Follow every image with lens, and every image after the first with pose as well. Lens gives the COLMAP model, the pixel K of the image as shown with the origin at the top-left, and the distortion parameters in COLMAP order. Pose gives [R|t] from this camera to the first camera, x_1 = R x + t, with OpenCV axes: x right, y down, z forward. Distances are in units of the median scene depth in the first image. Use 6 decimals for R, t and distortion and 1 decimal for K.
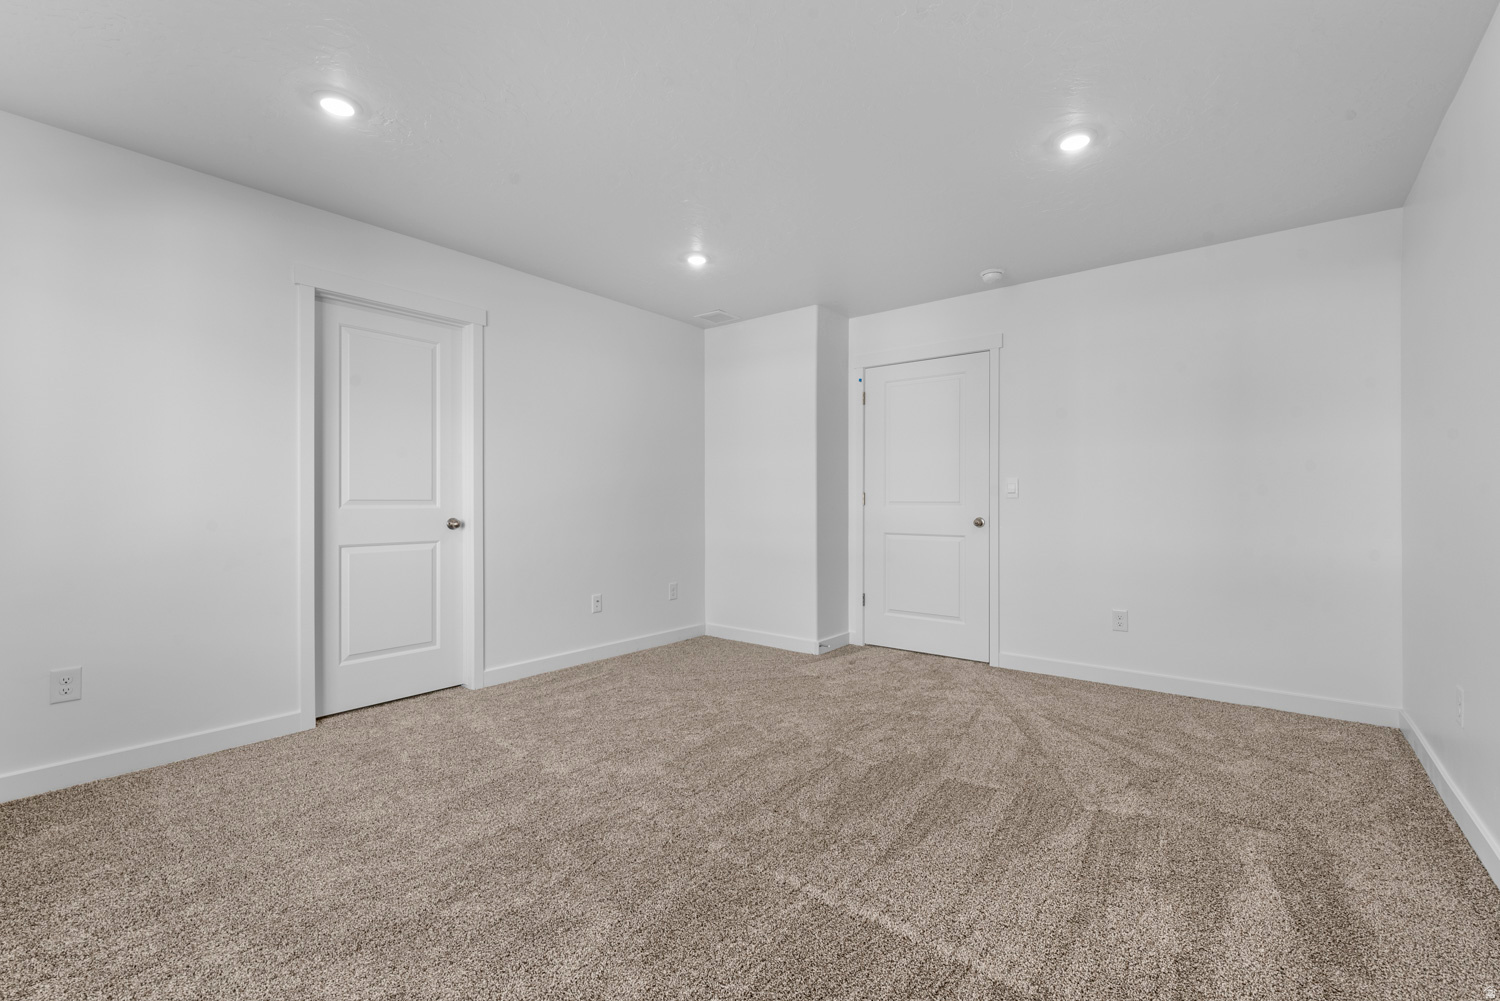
lens RADIAL K [[645.4, 0, 748.1], [0, 645.4, 500.9], [0, 0, 1]] dist [-0.002550, -0.000042]
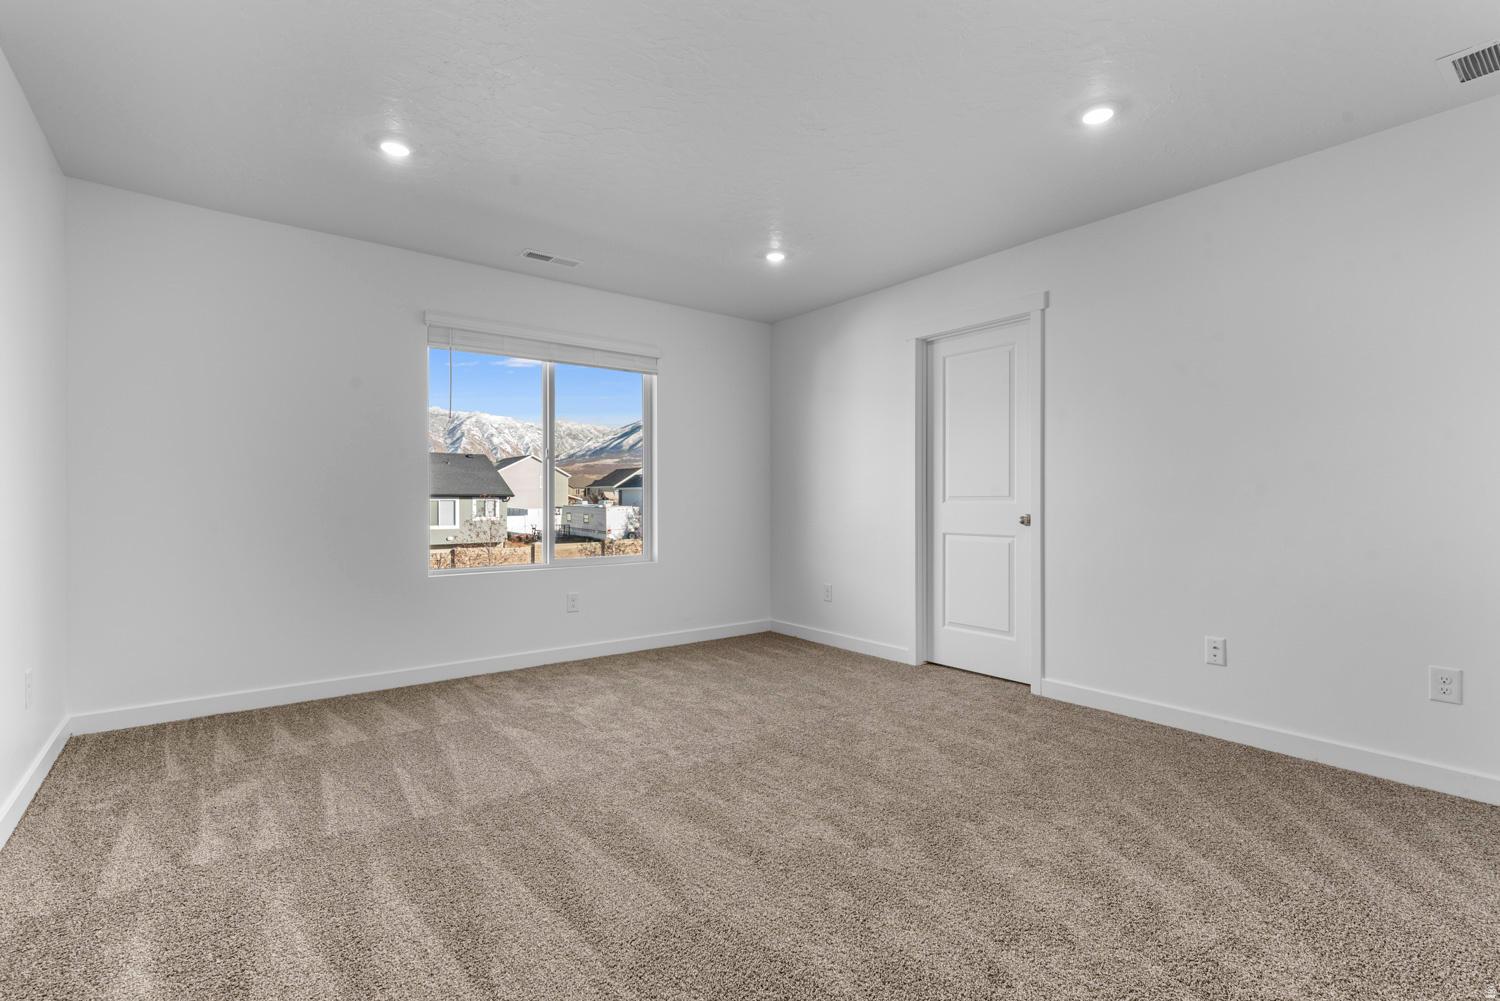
lens RADIAL K [[687.5, 0, 748.5], [0, 687.5, 502.3], [0, 0, 1]] dist [0.003106, 0.000238]
pose [[-0.249470, 0.006300, -0.968362, 0.682344], [0.008137, 0.999957, 0.004409, 0.000243], [0.968348, -0.006780, -0.249511, 0.864254]]
